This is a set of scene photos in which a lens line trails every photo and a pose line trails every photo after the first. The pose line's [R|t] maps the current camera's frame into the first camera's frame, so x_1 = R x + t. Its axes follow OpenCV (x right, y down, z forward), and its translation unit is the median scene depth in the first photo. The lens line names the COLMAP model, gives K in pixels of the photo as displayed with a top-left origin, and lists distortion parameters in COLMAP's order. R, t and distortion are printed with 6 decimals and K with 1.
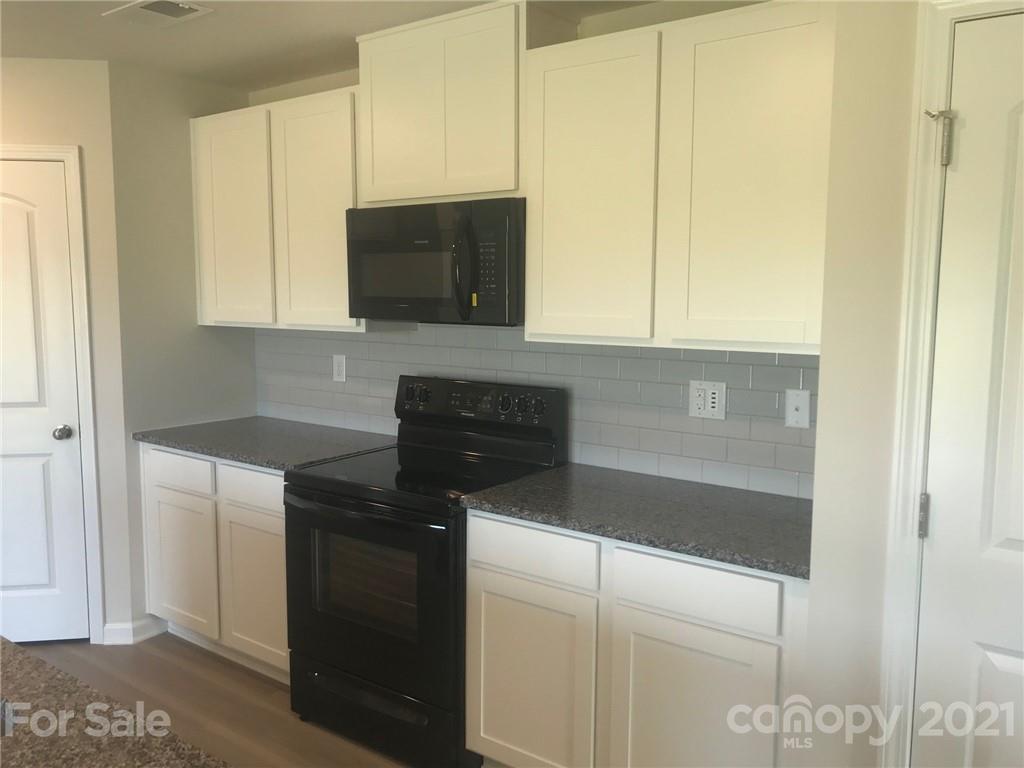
lens RADIAL K [[840.3, 0, 508.9], [0, 840.3, 385.5], [0, 0, 1]] dist [0.043213, -0.027042]
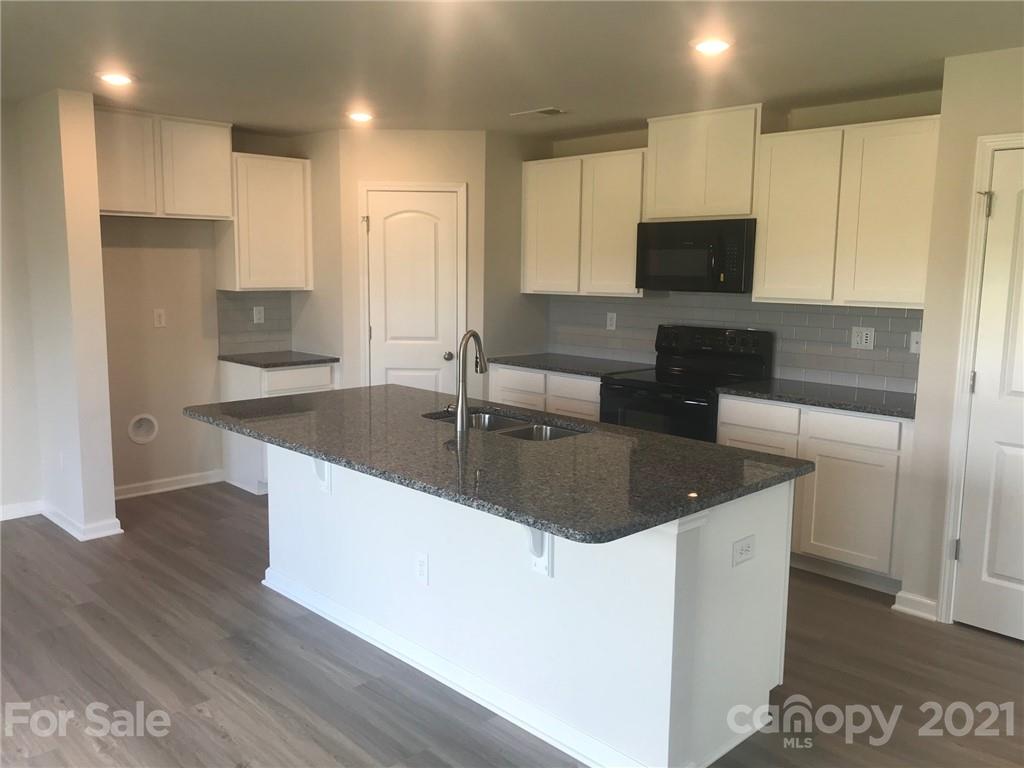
lens RADIAL K [[840.3, 0, 512.0], [0, 840.3, 380.1], [0, 0, 1]] dist [0.043213, -0.027042]
pose [[0.988100, 0.031144, -0.150629, -0.196199], [-0.028622, 0.999412, 0.018878, 0.086110], [0.151128, -0.014342, 0.988410, -0.764200]]
